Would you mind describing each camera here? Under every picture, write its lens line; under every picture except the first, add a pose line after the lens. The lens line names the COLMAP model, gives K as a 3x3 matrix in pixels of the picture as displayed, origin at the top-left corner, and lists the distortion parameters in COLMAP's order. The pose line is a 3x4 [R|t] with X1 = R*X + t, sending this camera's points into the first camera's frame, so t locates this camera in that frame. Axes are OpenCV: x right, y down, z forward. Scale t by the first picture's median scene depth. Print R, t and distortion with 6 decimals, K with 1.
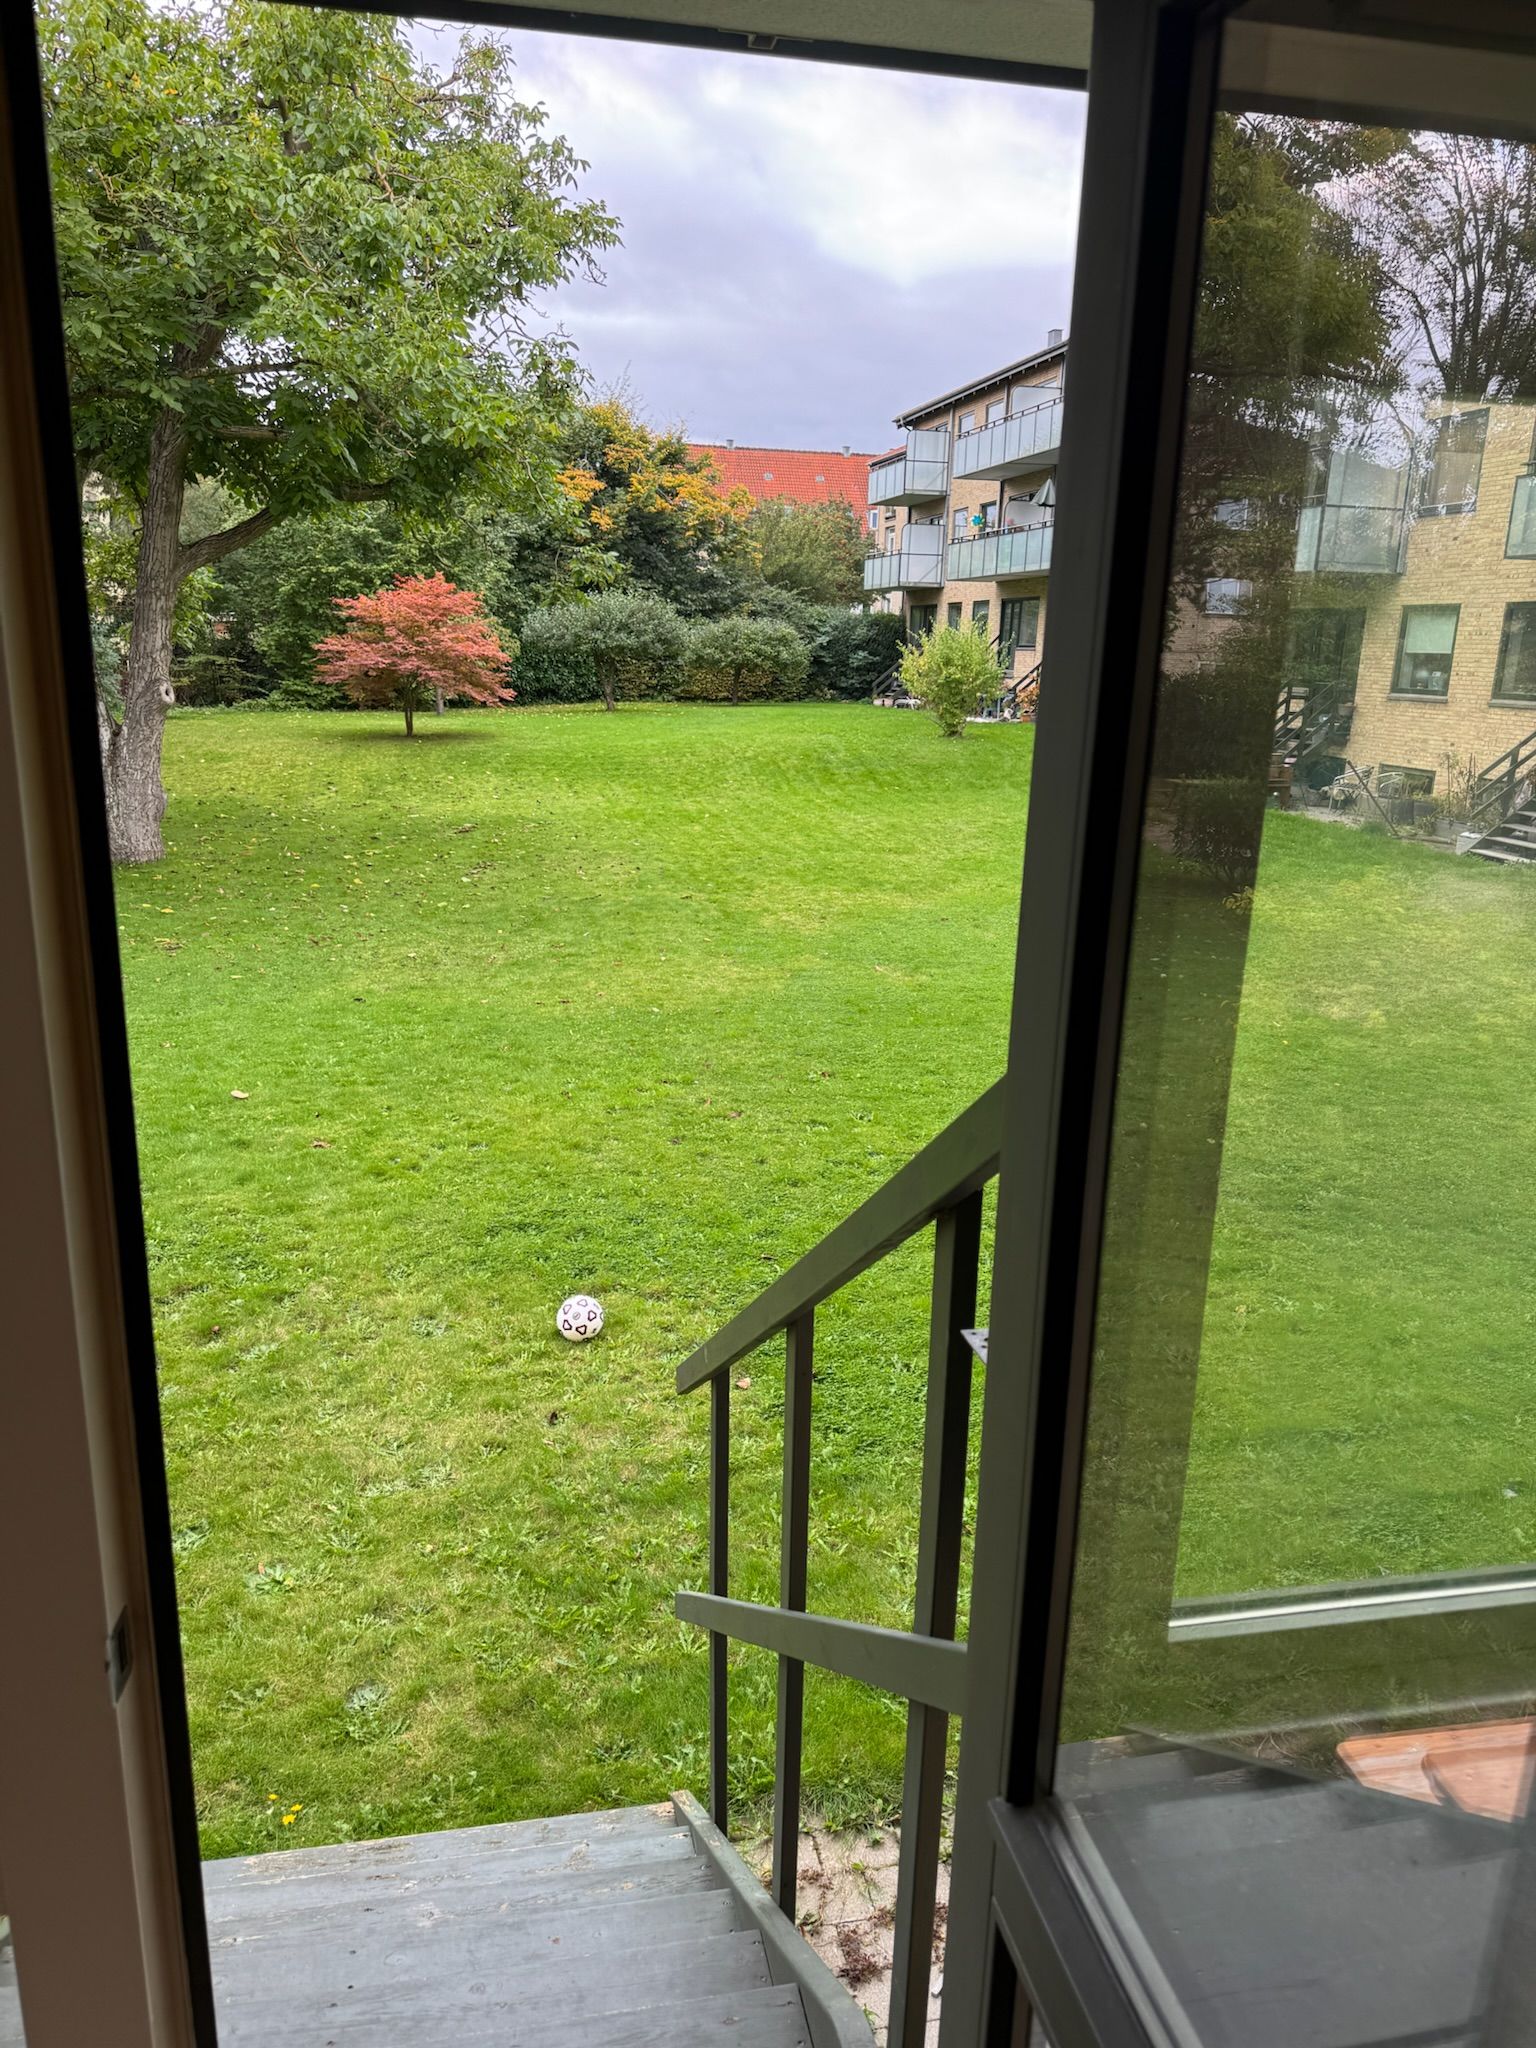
lens RADIAL K [[1448.2, 0, 774.7], [0, 1448.2, 1043.7], [0, 0, 1]] dist [0.089755, -0.004306]
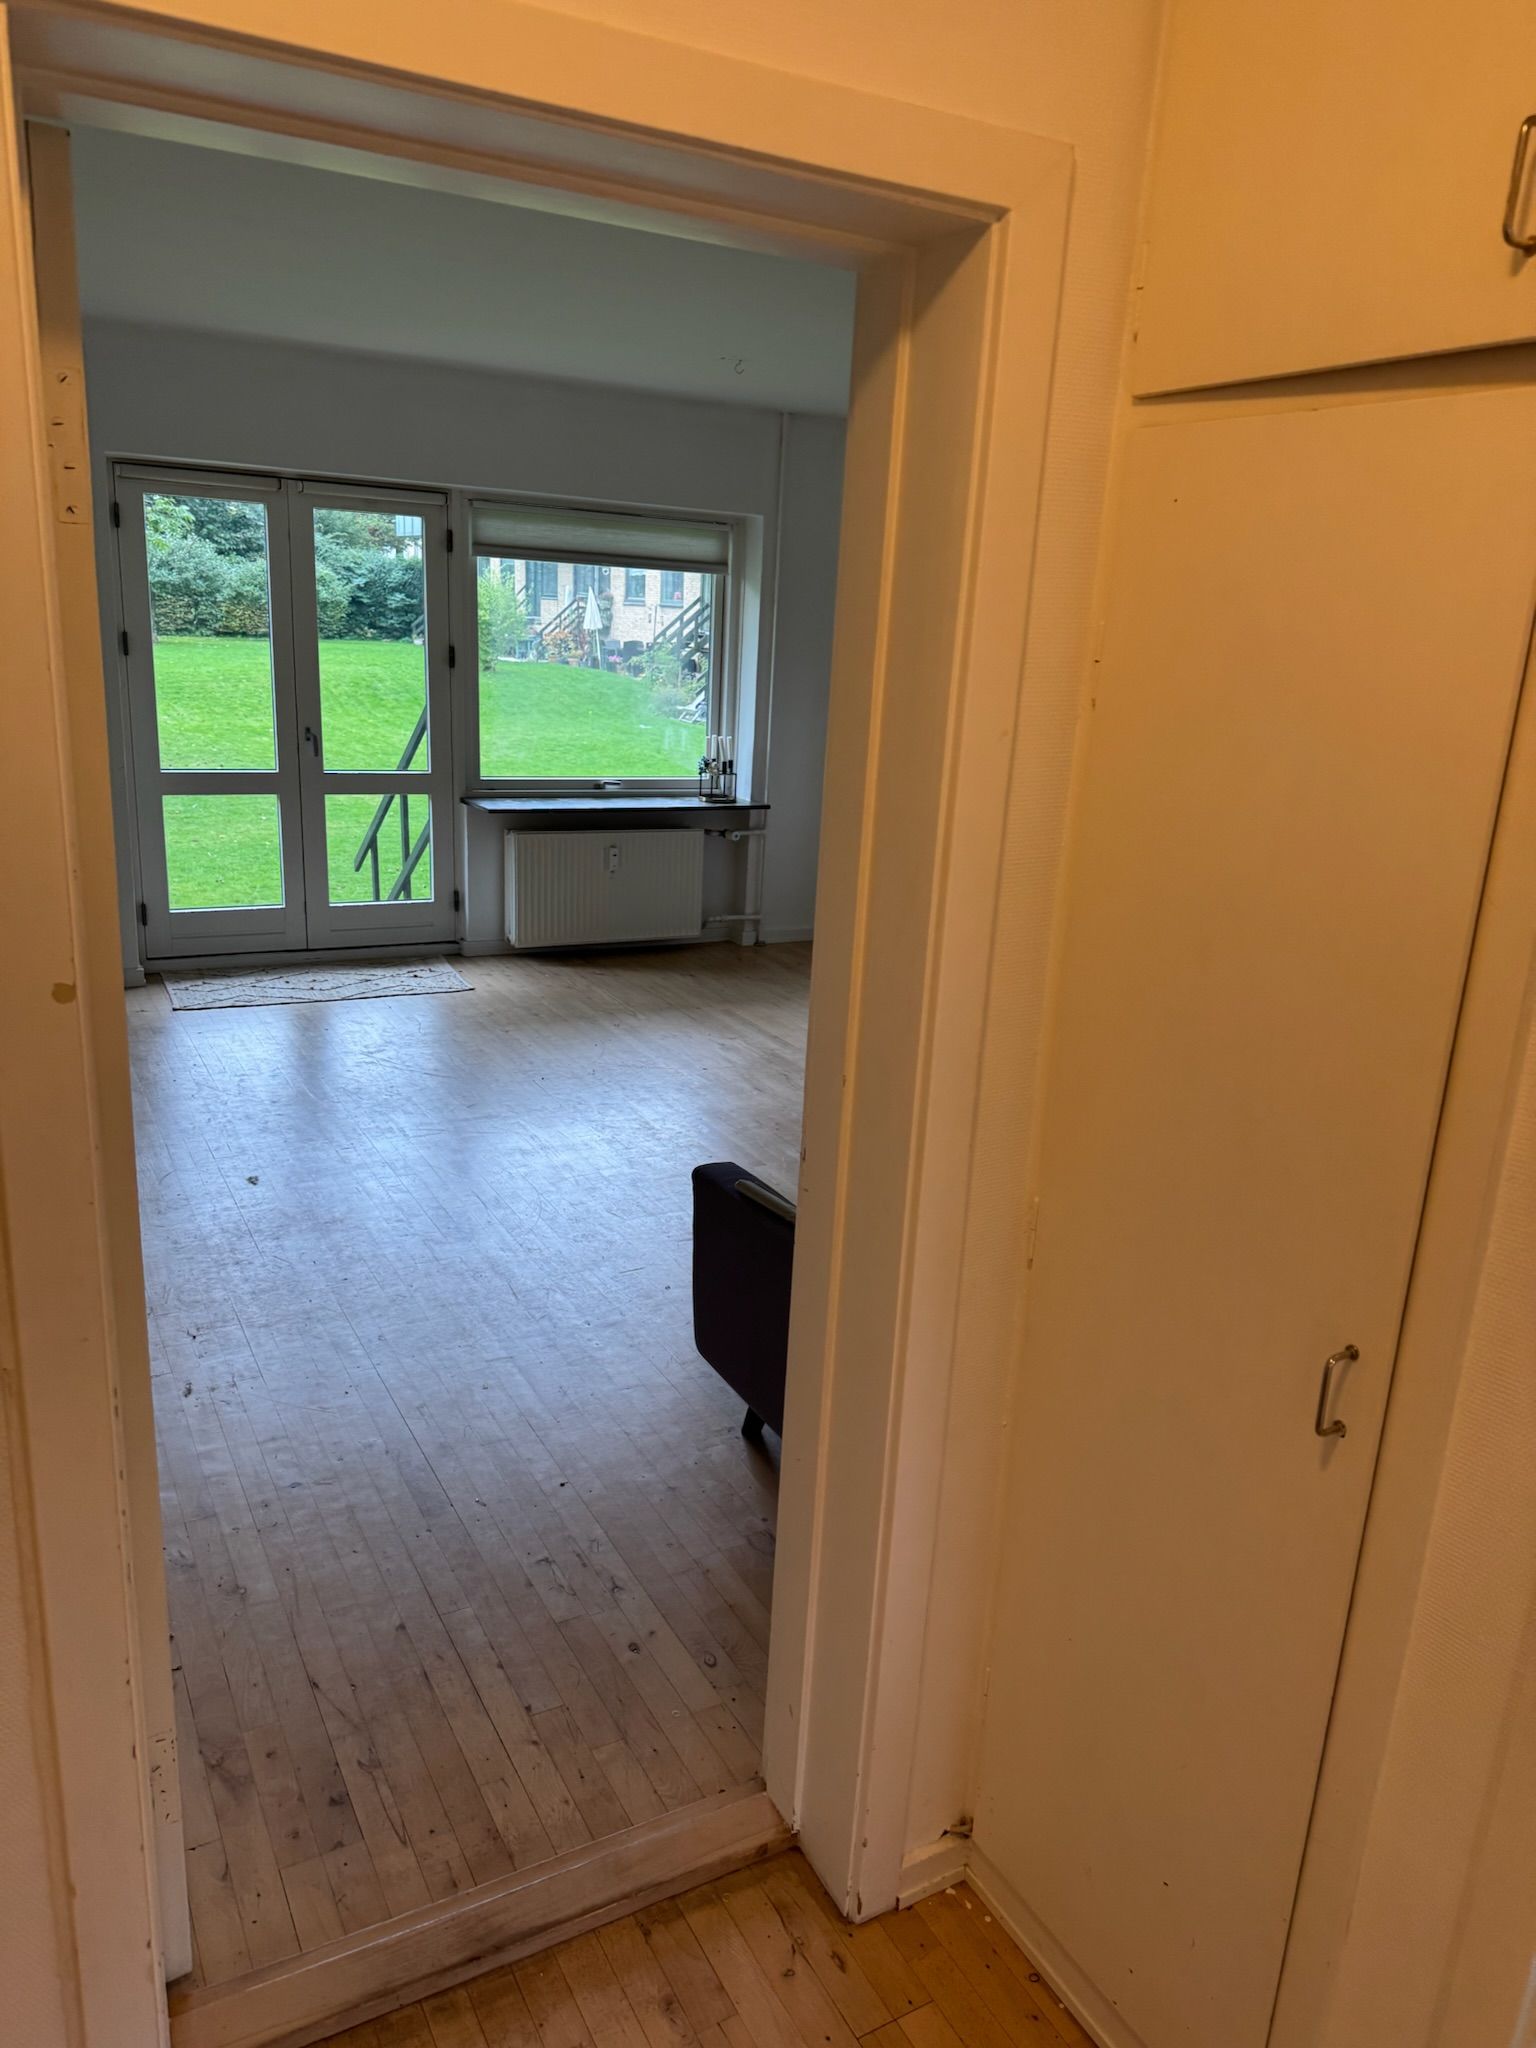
lens RADIAL K [[1448.2, 0, 780.8], [0, 1448.2, 1003.4], [0, 0, 1]] dist [0.089755, -0.004306]
pose [[0.954011, -0.060821, 0.293536, -0.008413], [0.058489, 0.998148, 0.016727, 0.035067], [-0.294010, 0.001211, 0.955802, -0.133761]]
